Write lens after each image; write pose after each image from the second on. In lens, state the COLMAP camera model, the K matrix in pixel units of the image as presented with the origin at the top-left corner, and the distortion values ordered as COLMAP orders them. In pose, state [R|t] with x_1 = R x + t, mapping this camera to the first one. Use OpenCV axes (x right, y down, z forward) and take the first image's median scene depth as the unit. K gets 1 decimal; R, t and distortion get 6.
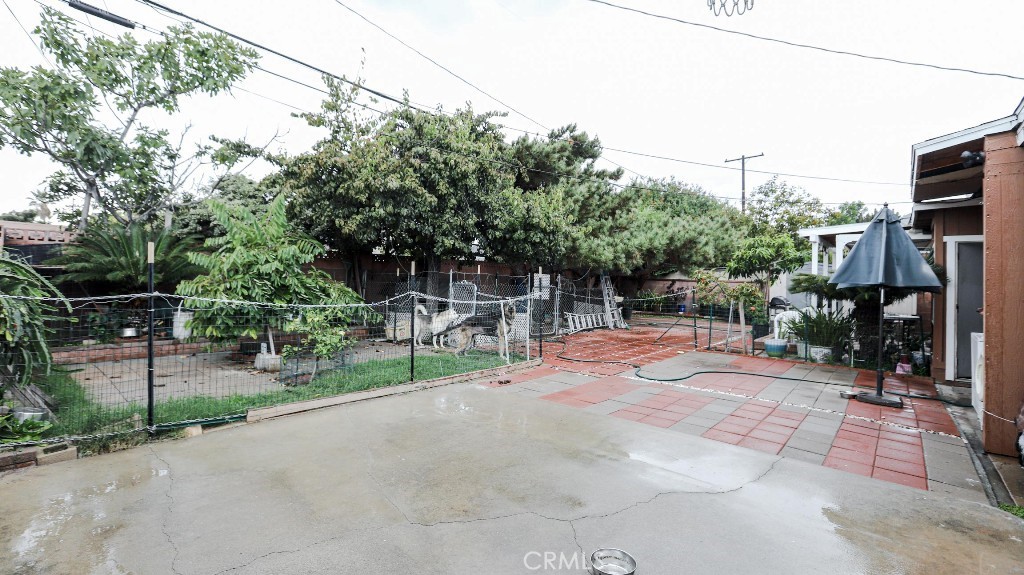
lens RADIAL K [[460.3, 0, 500.7], [0, 460.3, 271.7], [0, 0, 1]] dist [-0.053431, 0.020253]
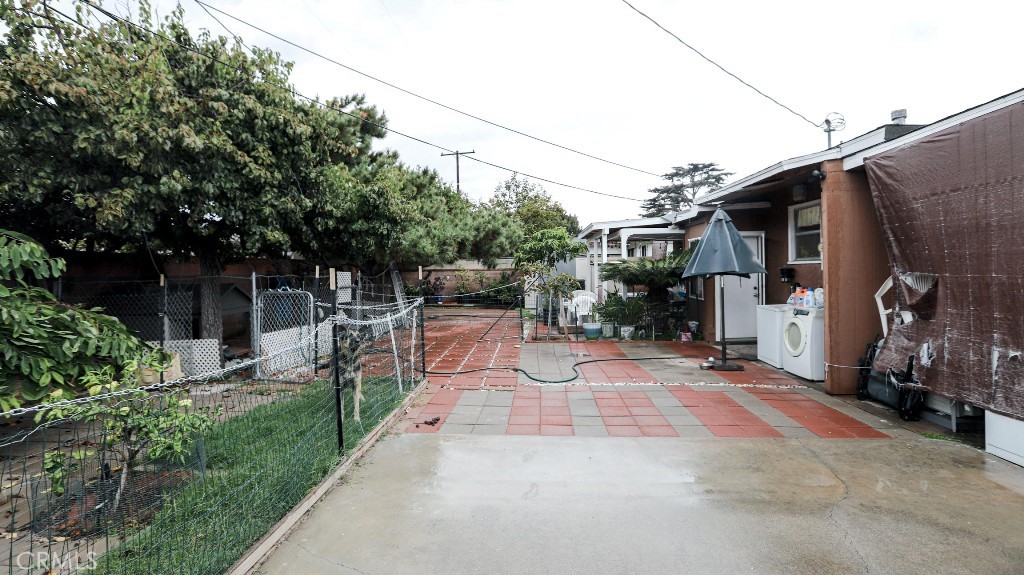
lens RADIAL K [[468.7, 0, 518.8], [0, 468.7, 270.7], [0, 0, 1]] dist [-0.058917, 0.021787]
pose [[0.798740, -0.041525, 0.600242, -0.220870], [0.028670, 0.999109, 0.030967, -0.019630], [-0.600993, -0.007526, 0.799219, 0.205327]]
